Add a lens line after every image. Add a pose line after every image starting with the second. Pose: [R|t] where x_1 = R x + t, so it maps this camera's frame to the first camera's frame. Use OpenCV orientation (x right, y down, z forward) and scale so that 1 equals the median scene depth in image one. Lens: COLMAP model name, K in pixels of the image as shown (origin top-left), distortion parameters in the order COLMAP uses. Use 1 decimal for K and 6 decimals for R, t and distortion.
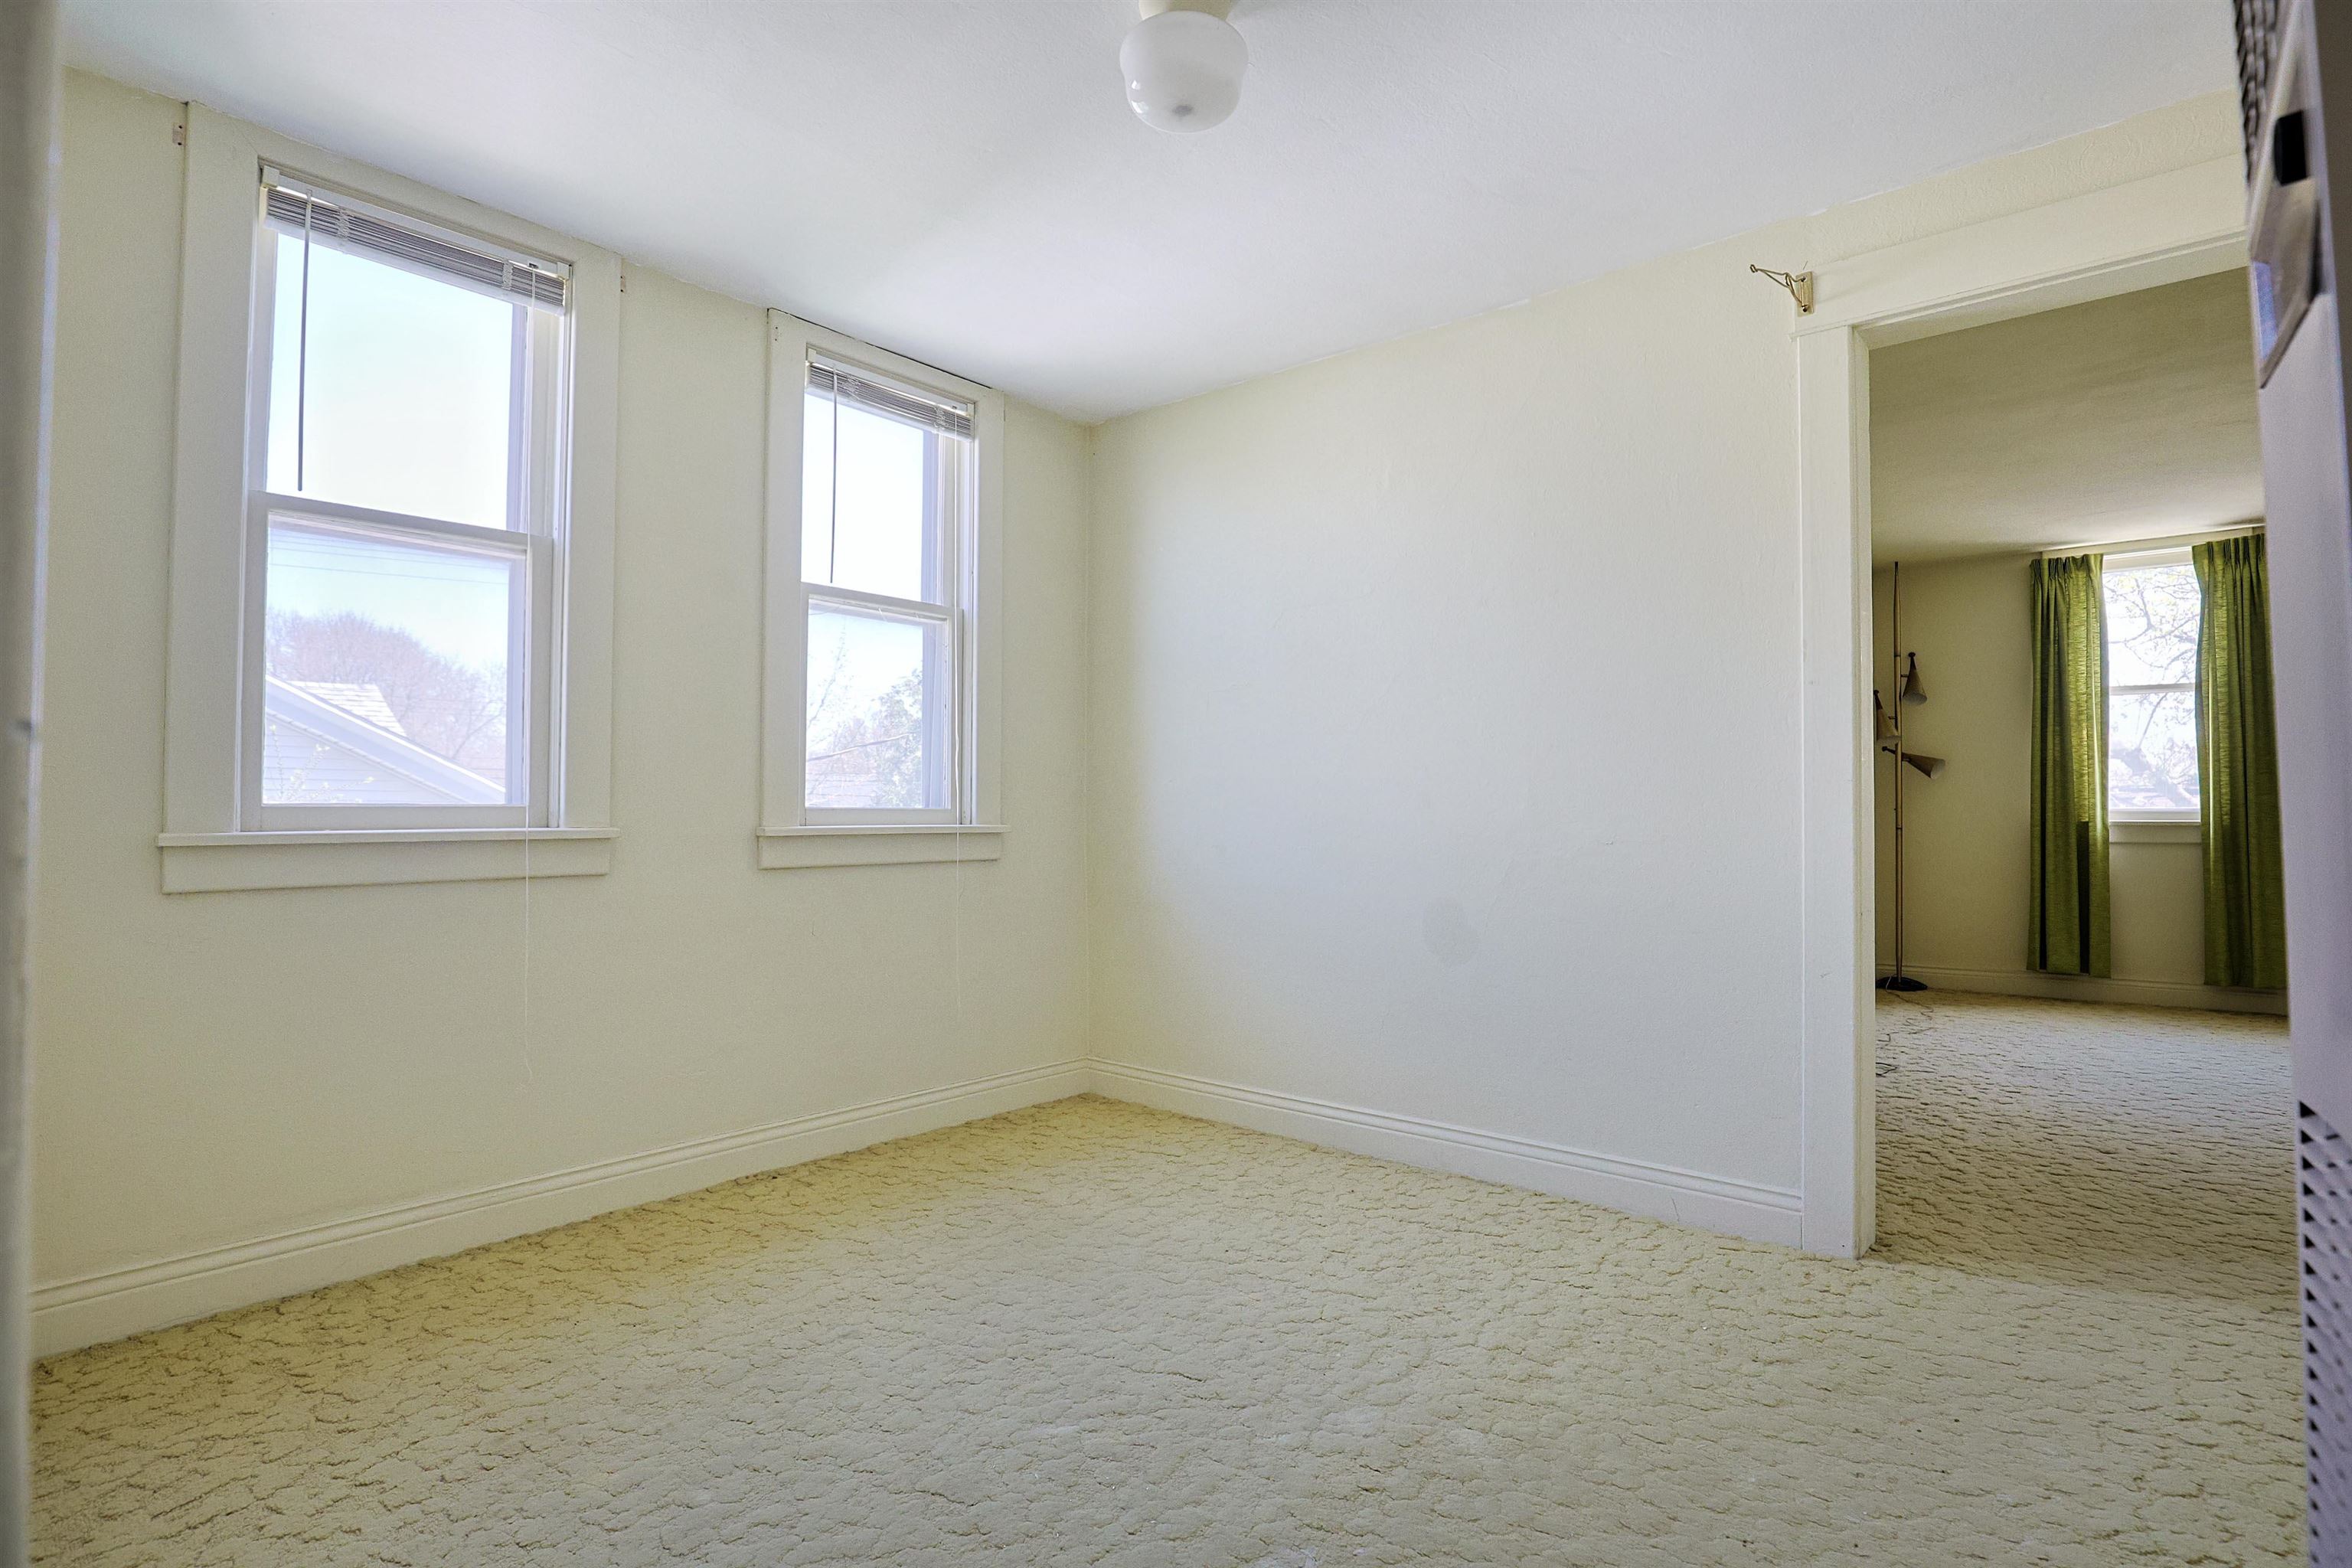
lens RADIAL K [[1157.3, 0, 1182.6], [0, 1157.3, 789.3], [0, 0, 1]] dist [-0.030503, 0.001060]
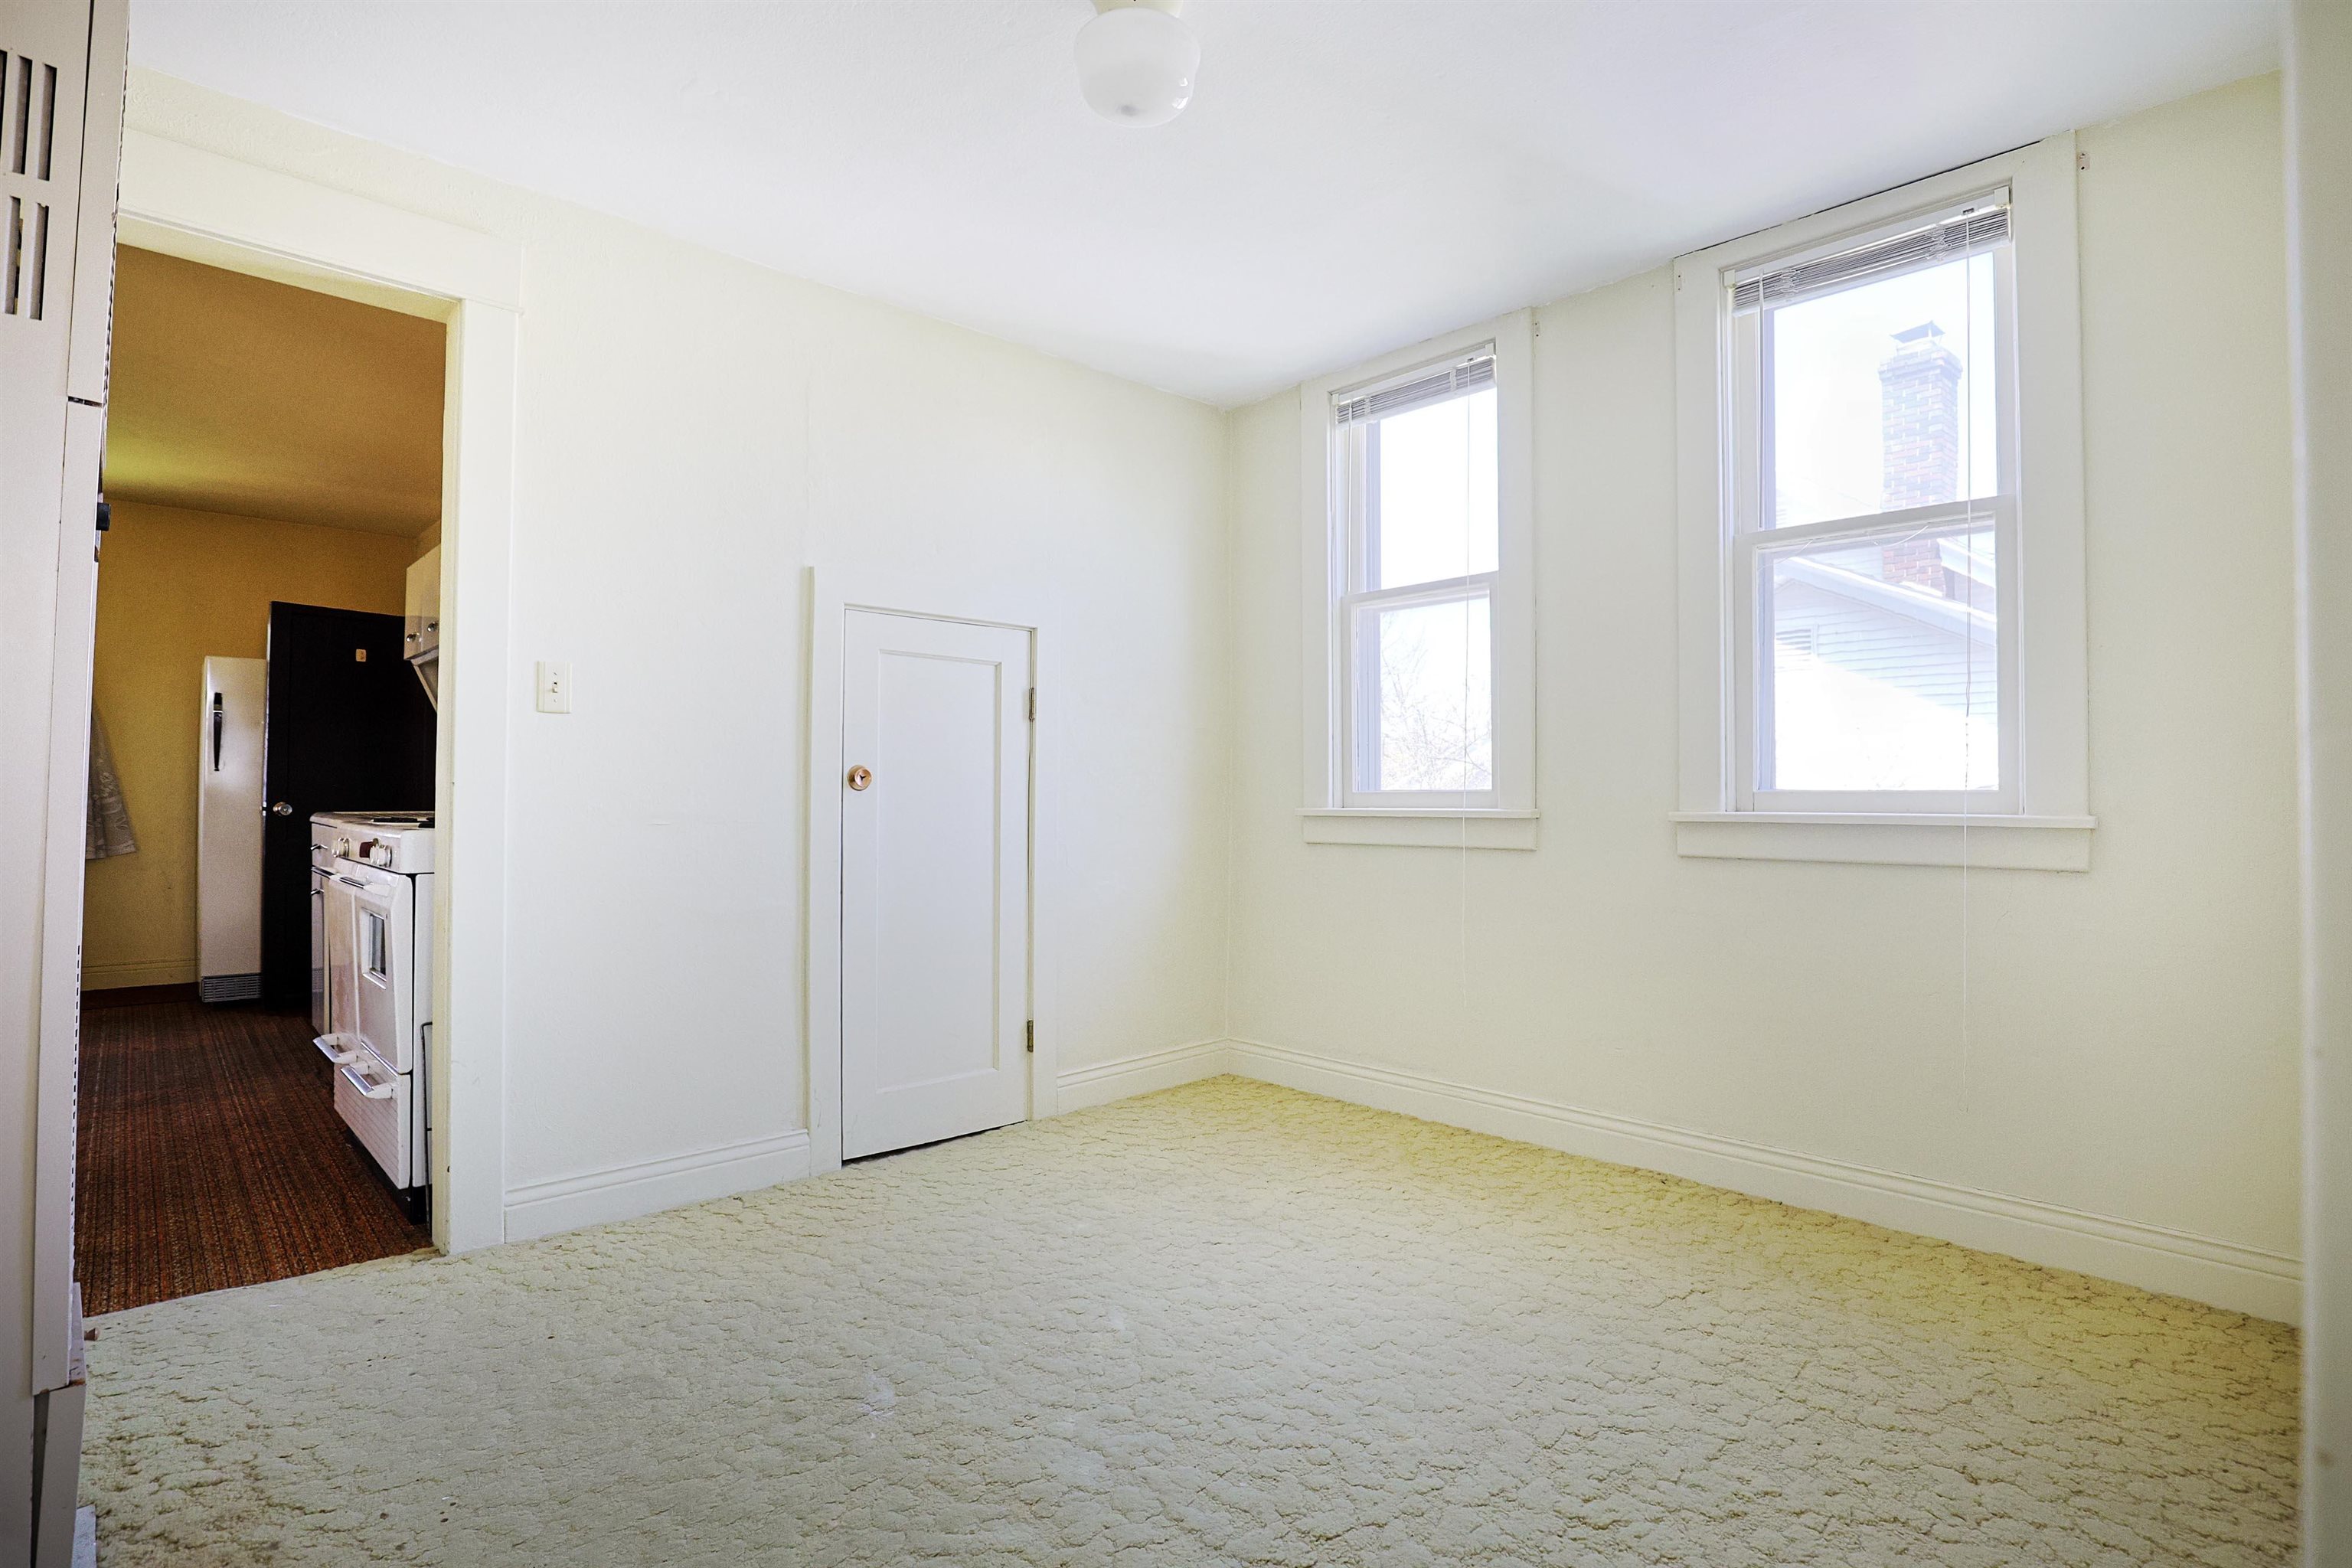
lens RADIAL K [[1157.3, 0, 1182.6], [0, 1157.3, 789.3], [0, 0, 1]] dist [-0.030503, 0.001060]
pose [[-0.112771, -0.006758, -0.993598, 0.702763], [0.016467, 0.999827, -0.008670, 0.017964], [0.993485, -0.017339, -0.112640, 0.801935]]
